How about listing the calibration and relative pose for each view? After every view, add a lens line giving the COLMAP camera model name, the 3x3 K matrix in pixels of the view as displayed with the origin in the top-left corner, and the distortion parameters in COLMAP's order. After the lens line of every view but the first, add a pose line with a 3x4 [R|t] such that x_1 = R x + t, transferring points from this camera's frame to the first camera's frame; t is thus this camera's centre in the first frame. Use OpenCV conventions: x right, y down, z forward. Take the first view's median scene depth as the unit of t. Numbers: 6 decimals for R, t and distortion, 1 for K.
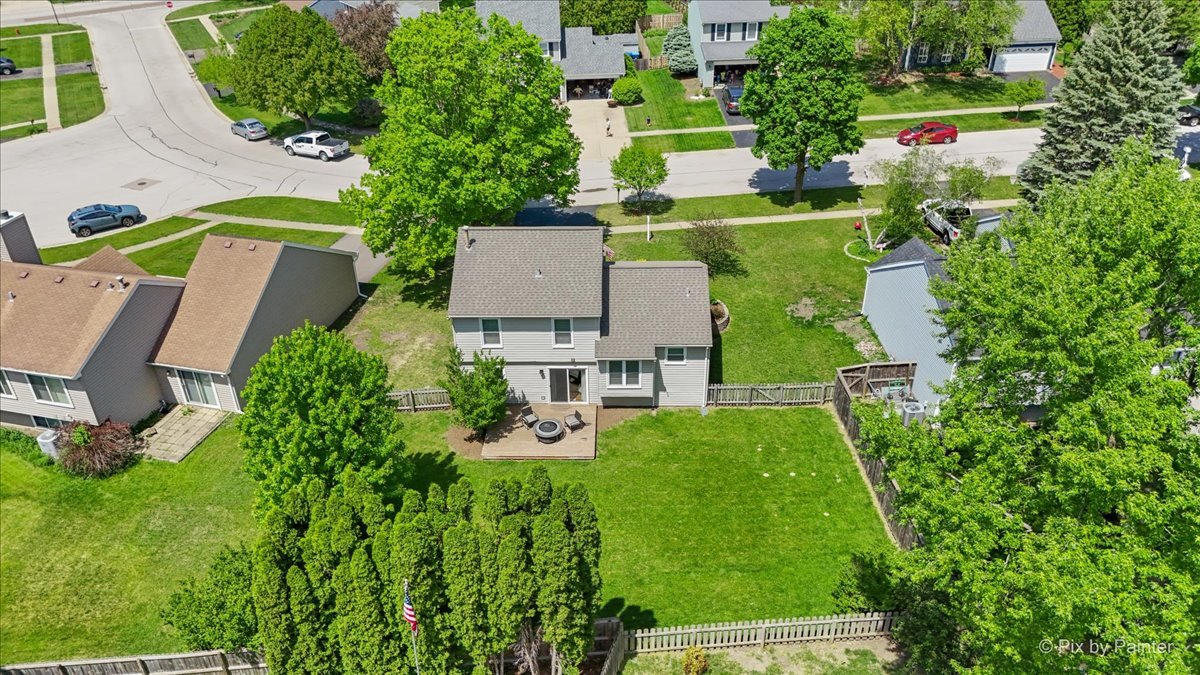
lens RADIAL K [[895.0, 0, 601.1], [0, 895.0, 333.3], [0, 0, 1]] dist [0.069945, -0.068771]
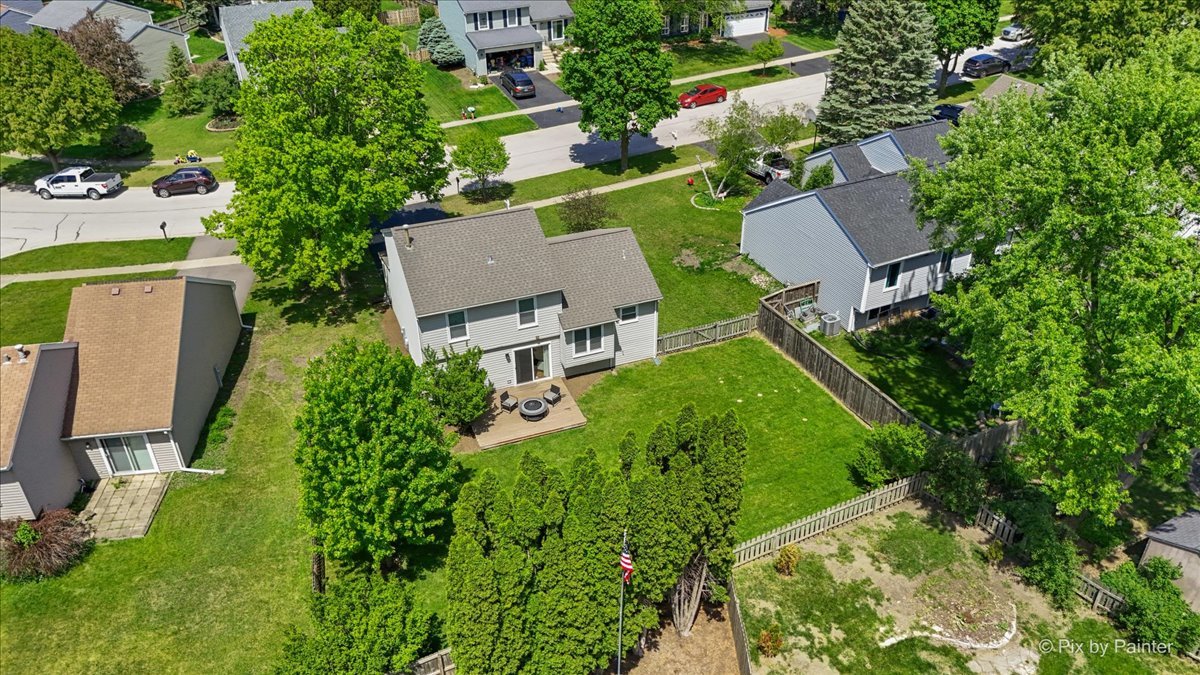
lens RADIAL K [[899.5, 0, 603.3], [0, 899.5, 333.1], [0, 0, 1]] dist [0.061887, -0.057285]
pose [[0.924980, -0.195335, 0.325970, -0.260589], [0.194754, 0.980236, 0.034761, 0.003500], [-0.326317, 0.031331, 0.944741, 0.004428]]
